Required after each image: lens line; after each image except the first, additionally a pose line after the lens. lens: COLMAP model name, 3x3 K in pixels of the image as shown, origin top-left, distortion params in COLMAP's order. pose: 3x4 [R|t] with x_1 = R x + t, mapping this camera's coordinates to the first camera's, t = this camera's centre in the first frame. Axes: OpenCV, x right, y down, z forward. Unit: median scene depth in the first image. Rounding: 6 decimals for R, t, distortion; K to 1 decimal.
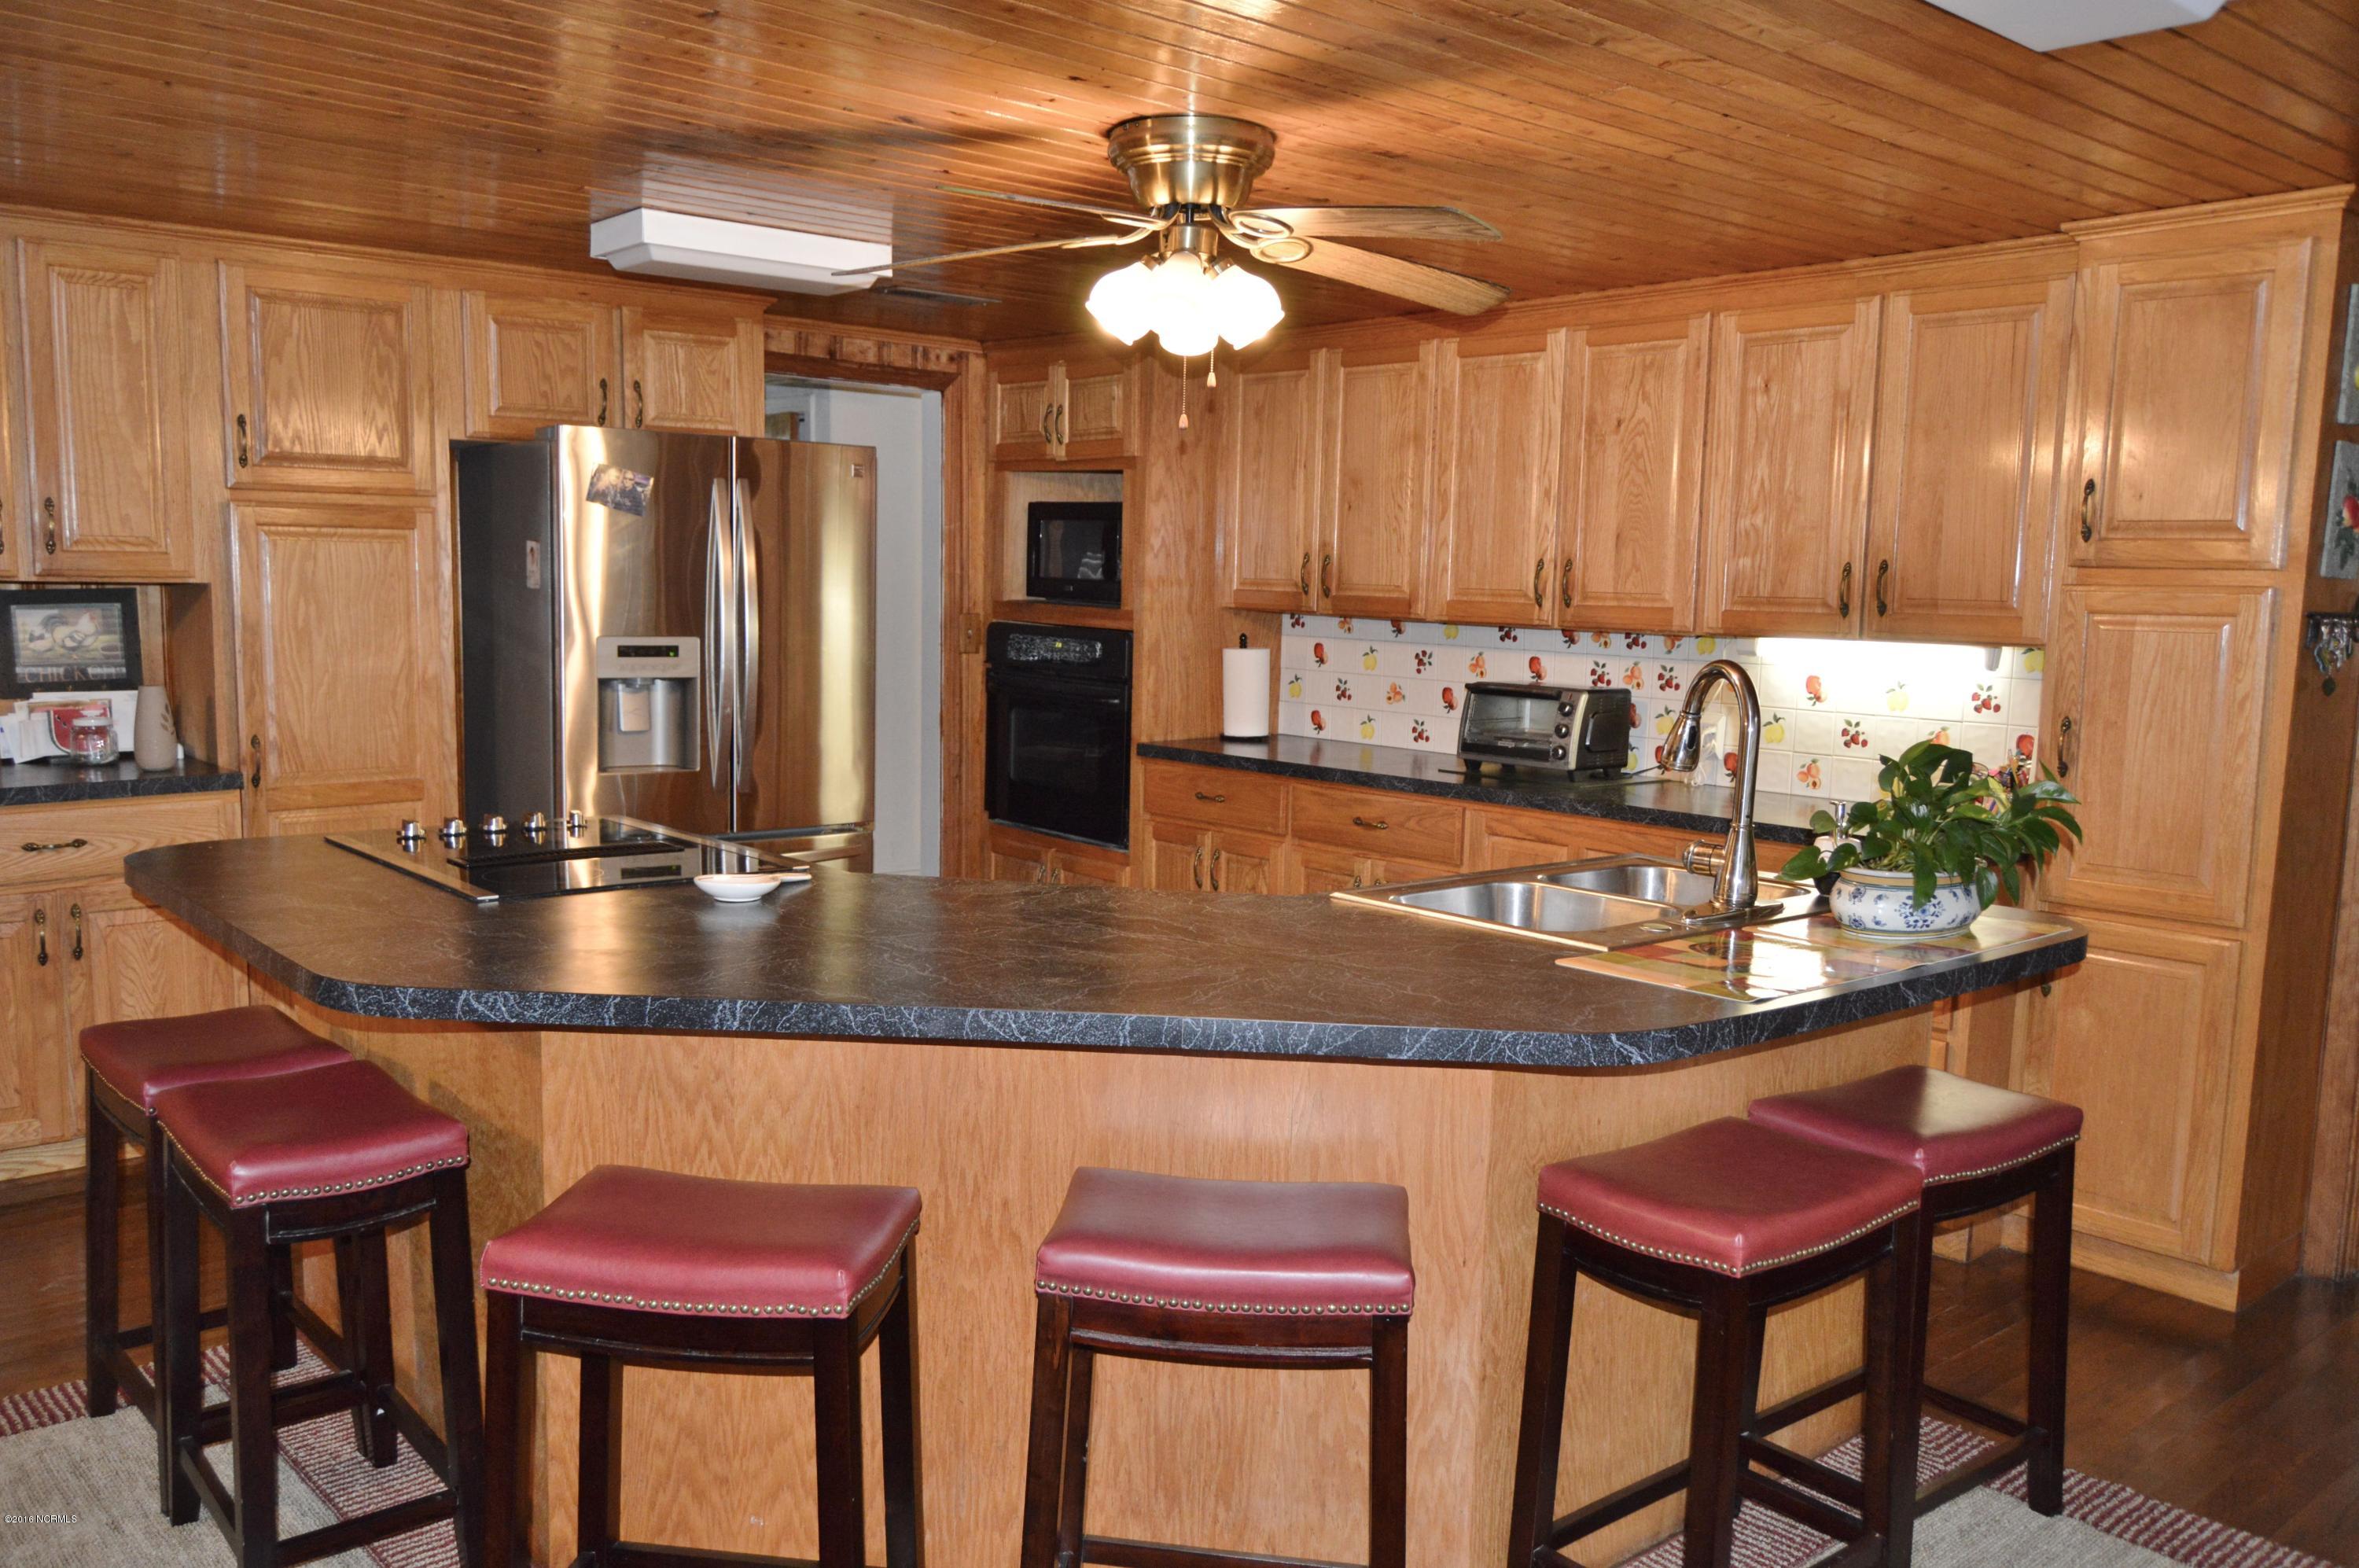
lens RADIAL K [[1857.8, 0, 1190.6], [0, 1857.8, 791.9], [0, 0, 1]] dist [-0.018747, 0.011567]
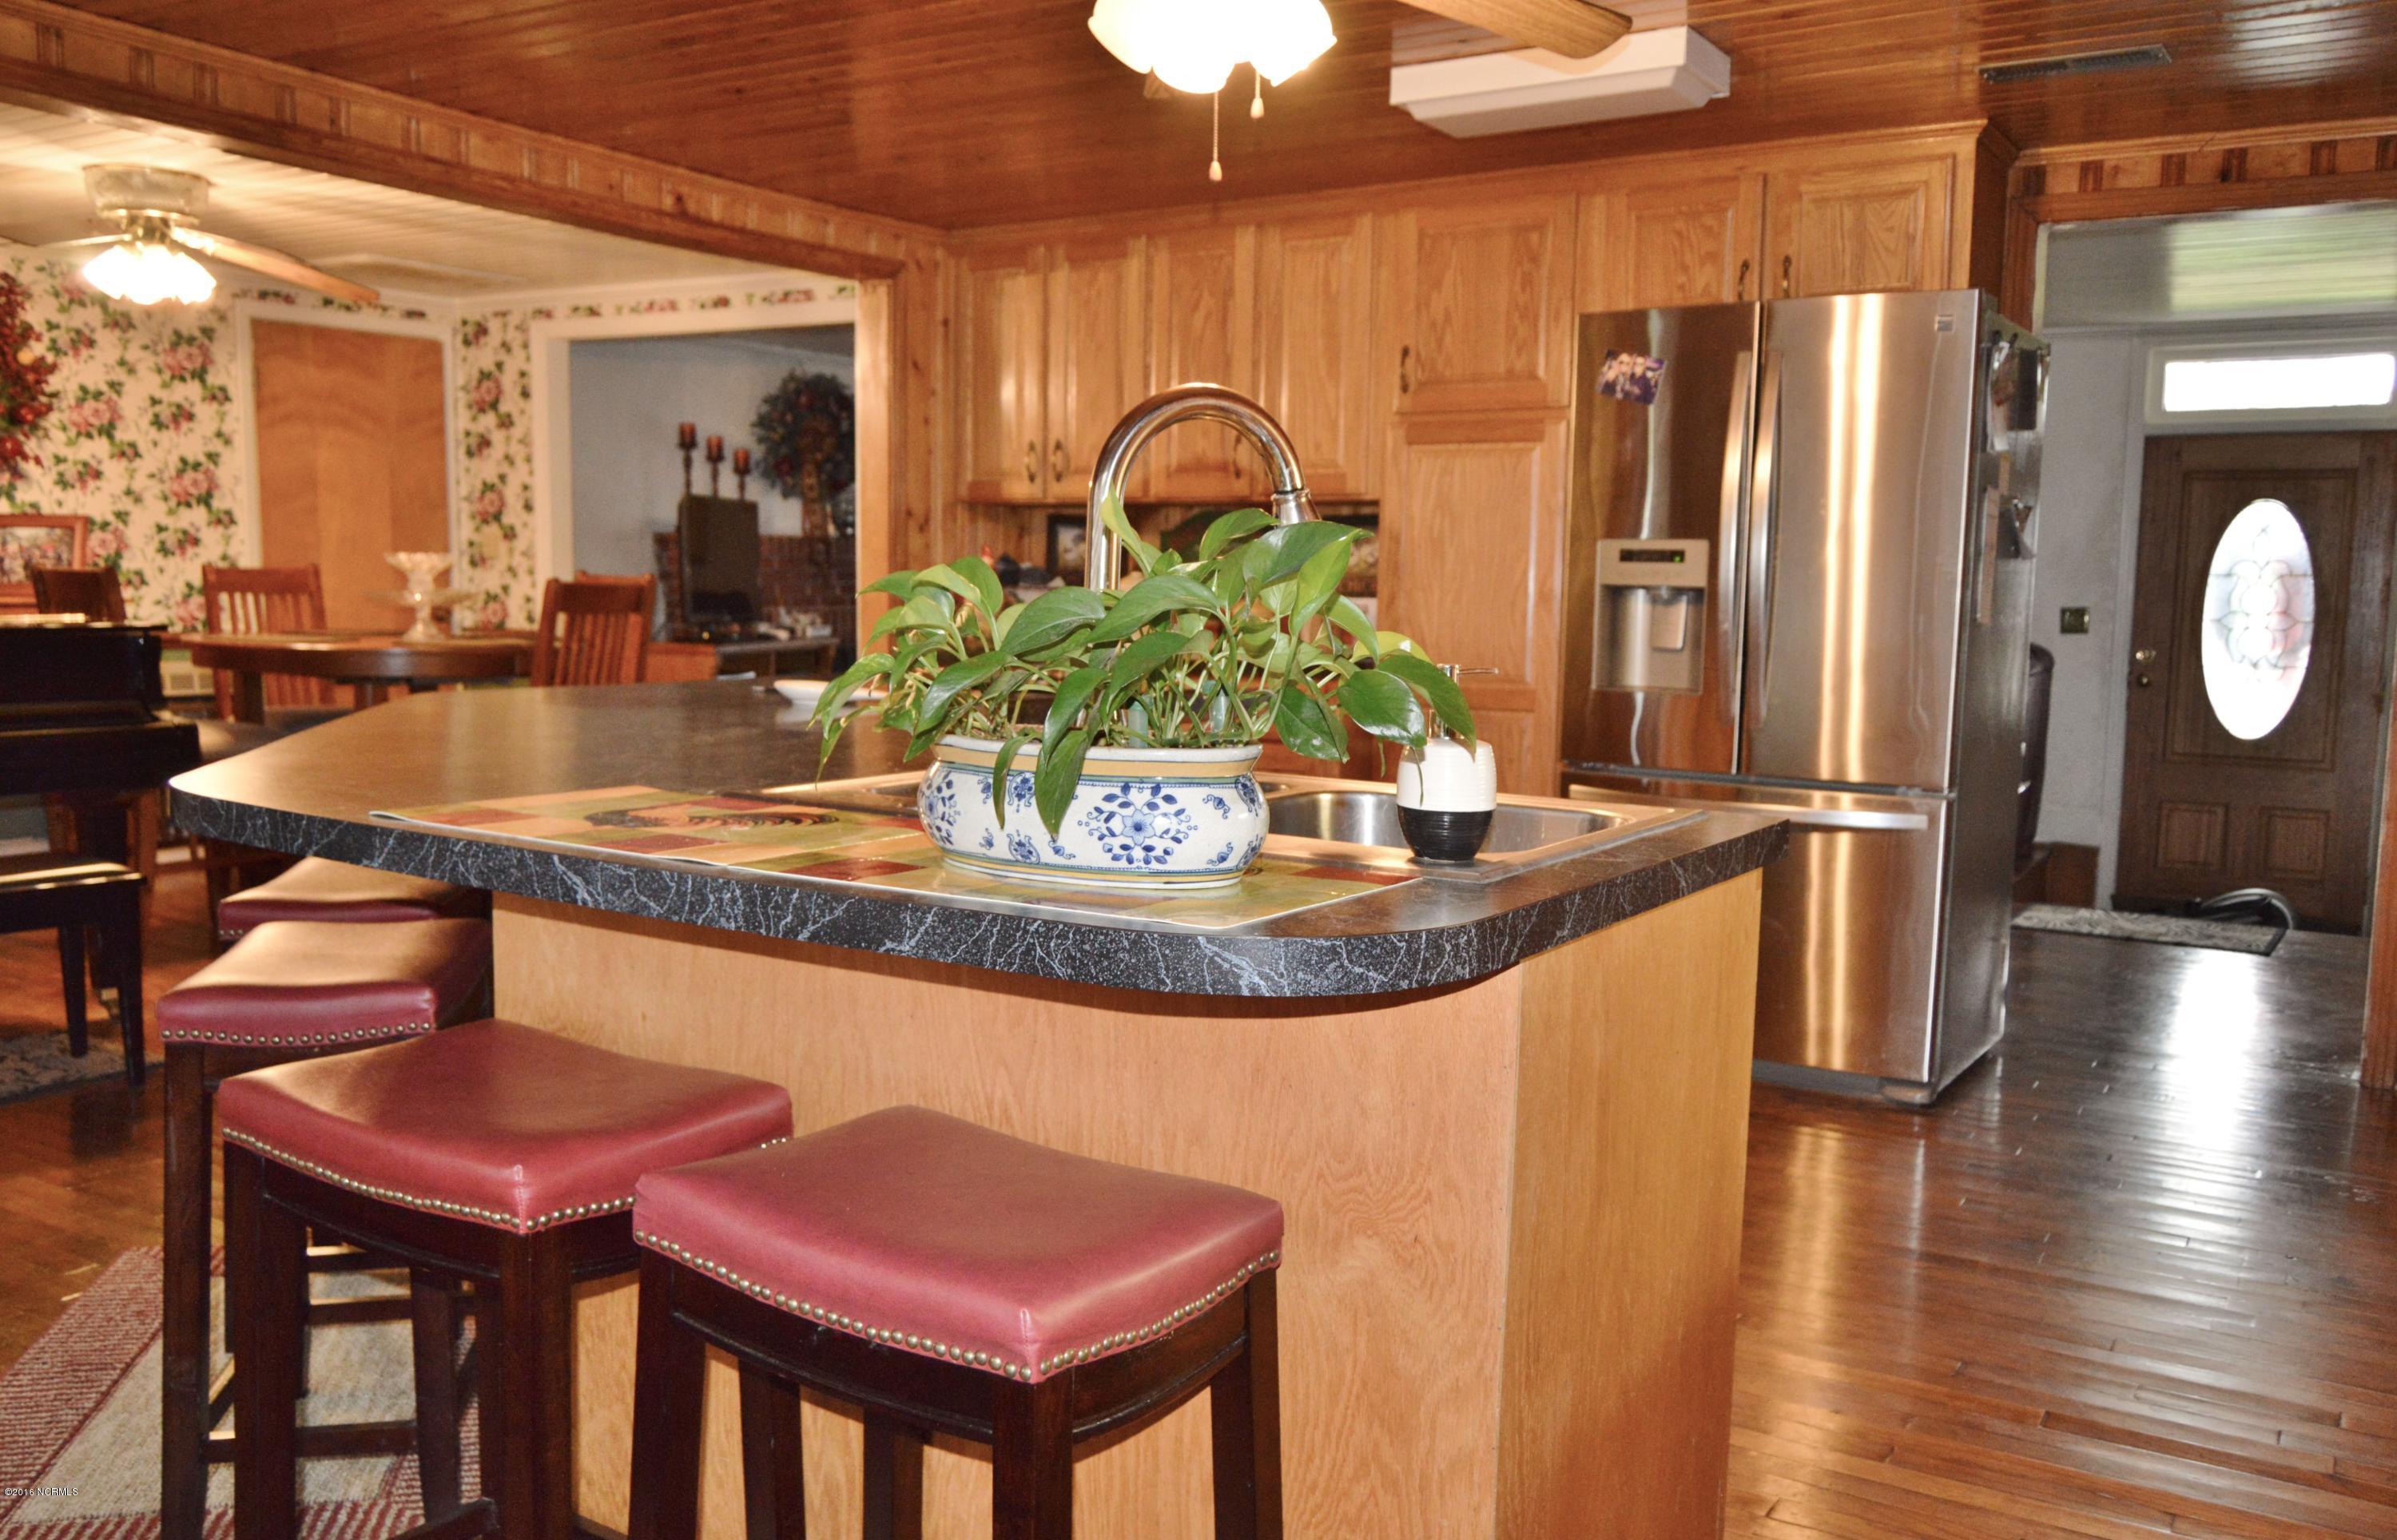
lens RADIAL K [[1927.4, 0, 1200.1], [0, 1927.4, 791.3], [0, 0, 1]] dist [-0.018326, 0.011116]
pose [[0.309539, 0.077877, -0.947692, 0.522265], [-0.125592, 0.991258, 0.040435, 0.025388], [0.942556, 0.106506, 0.316614, 0.524692]]
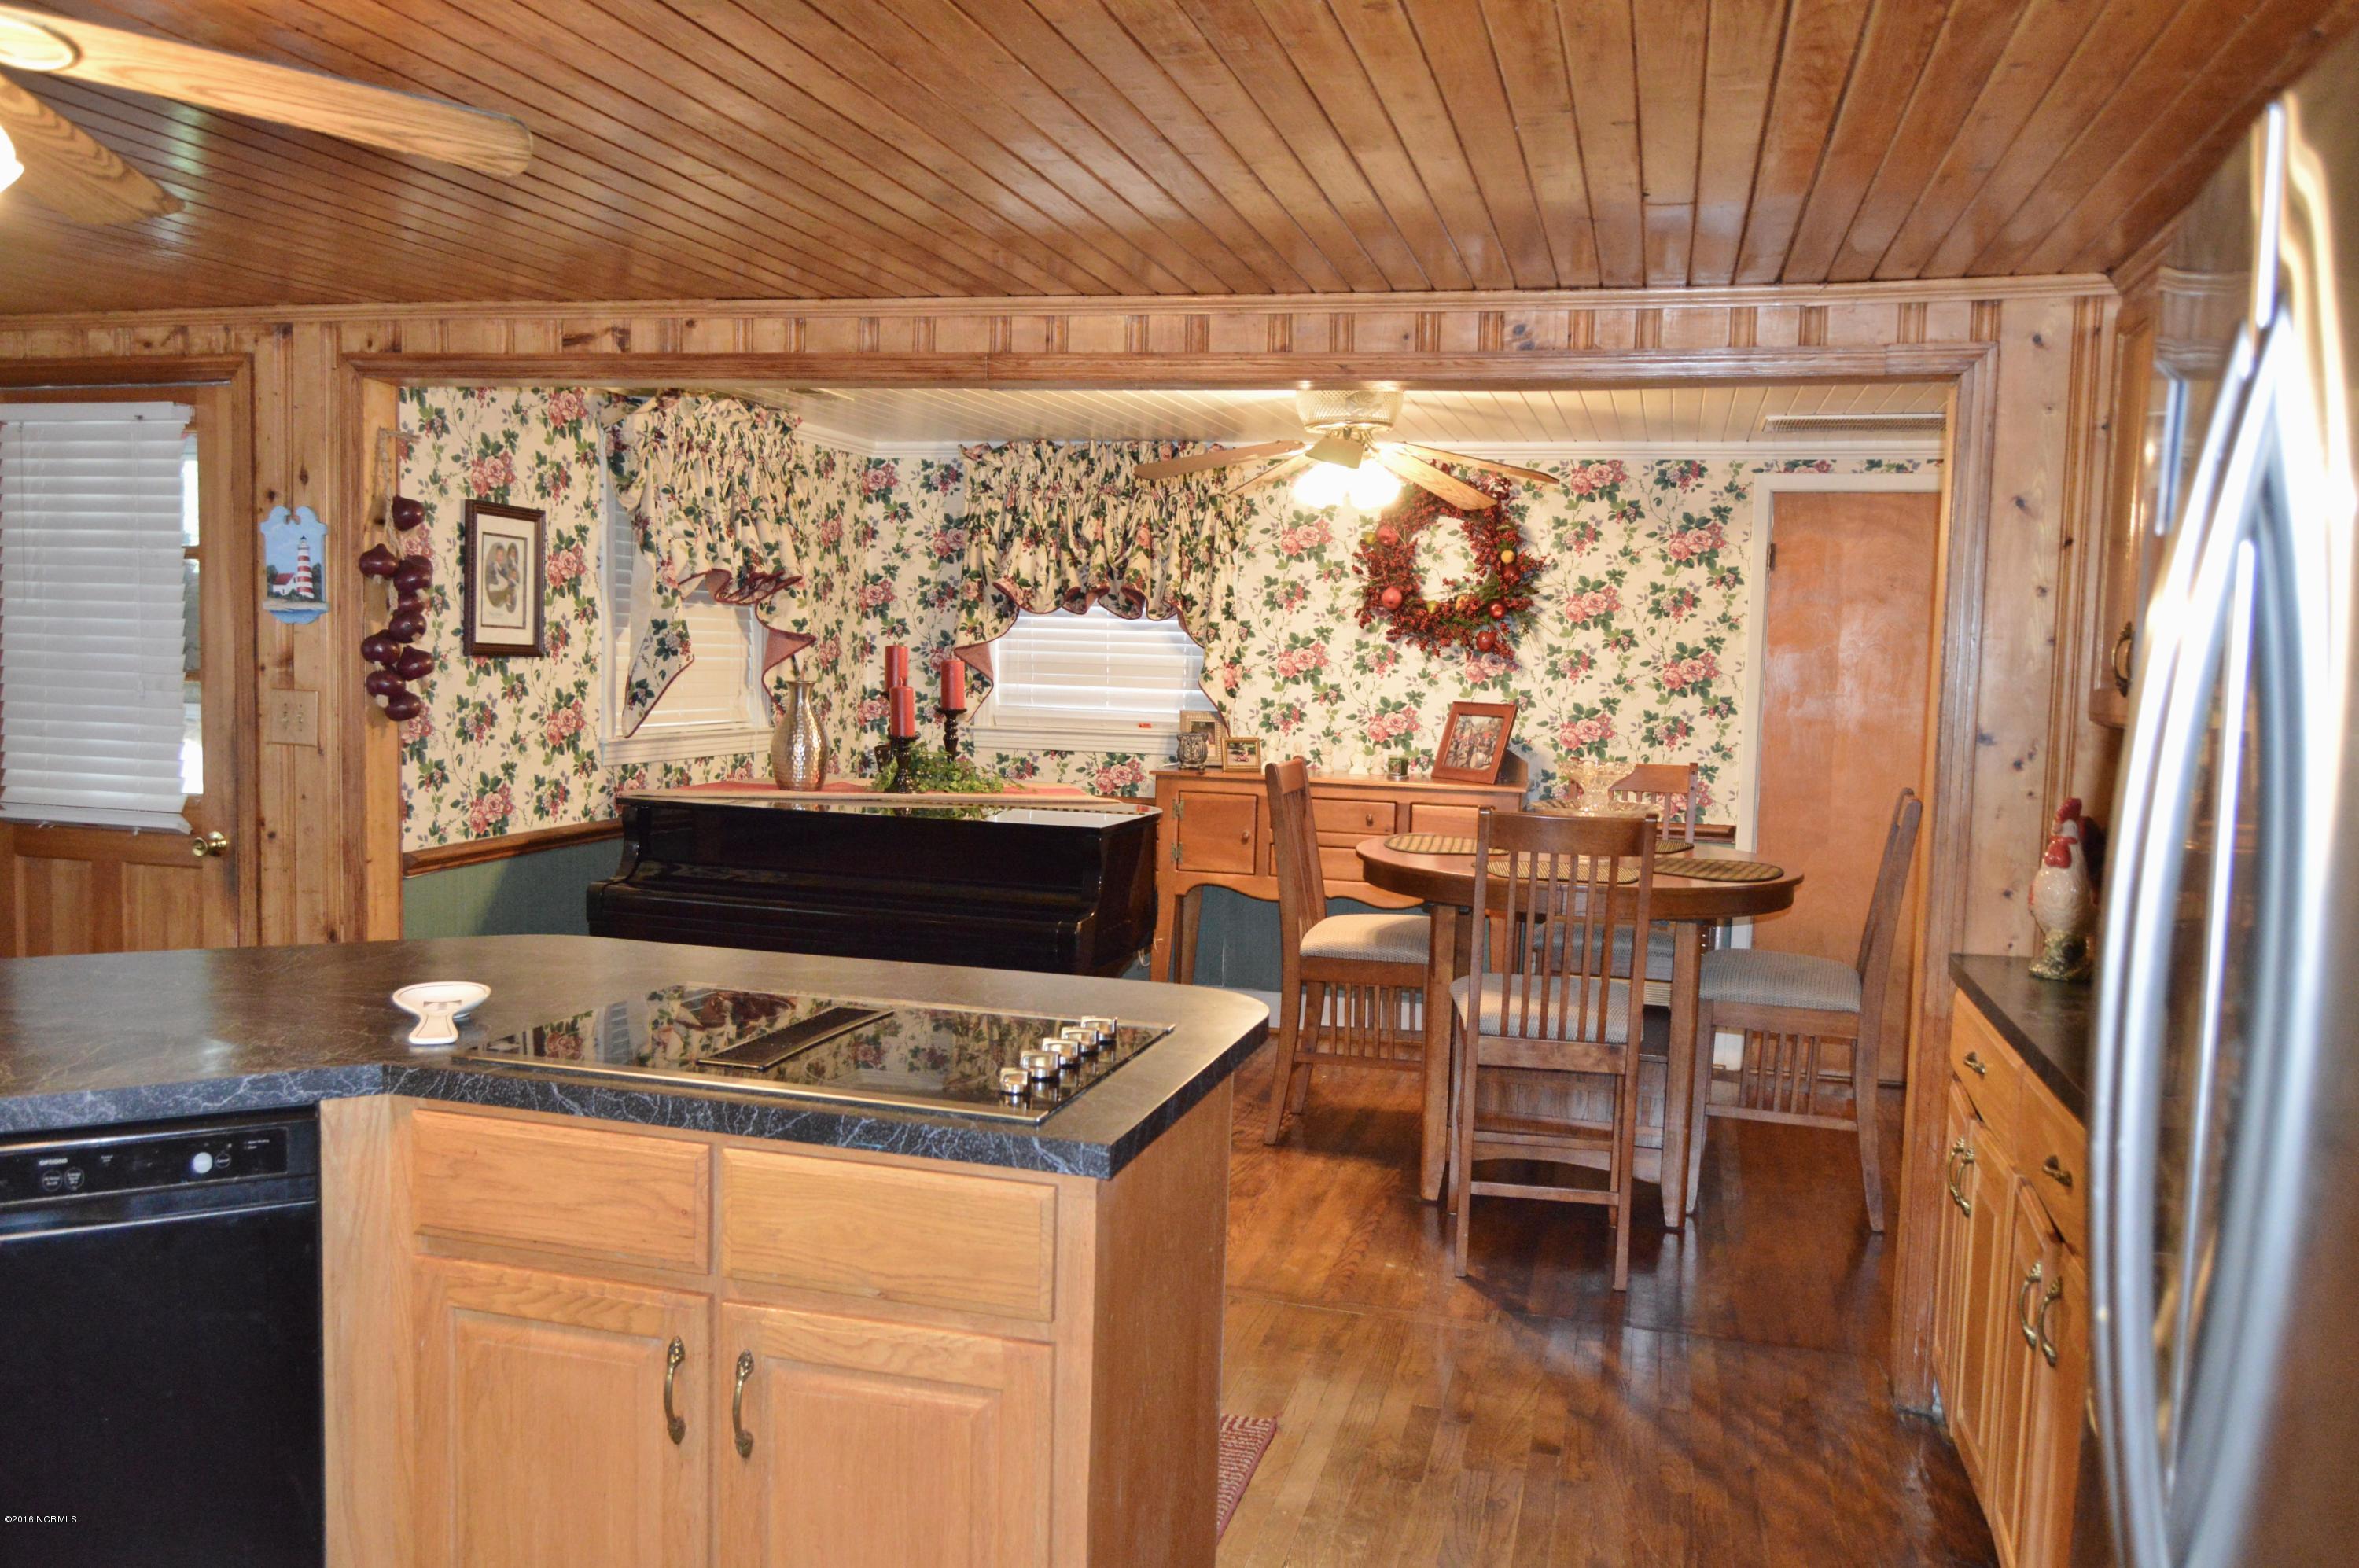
lens RADIAL K [[1857.8, 0, 1146.9], [0, 1857.8, 815.5], [0, 0, 1]] dist [-0.018747, 0.011567]
pose [[-0.822101, -0.004196, -0.569326, -0.039781], [-0.125989, 0.976523, 0.174730, -0.142397], [0.555226, 0.215374, -0.803329, 1.161046]]
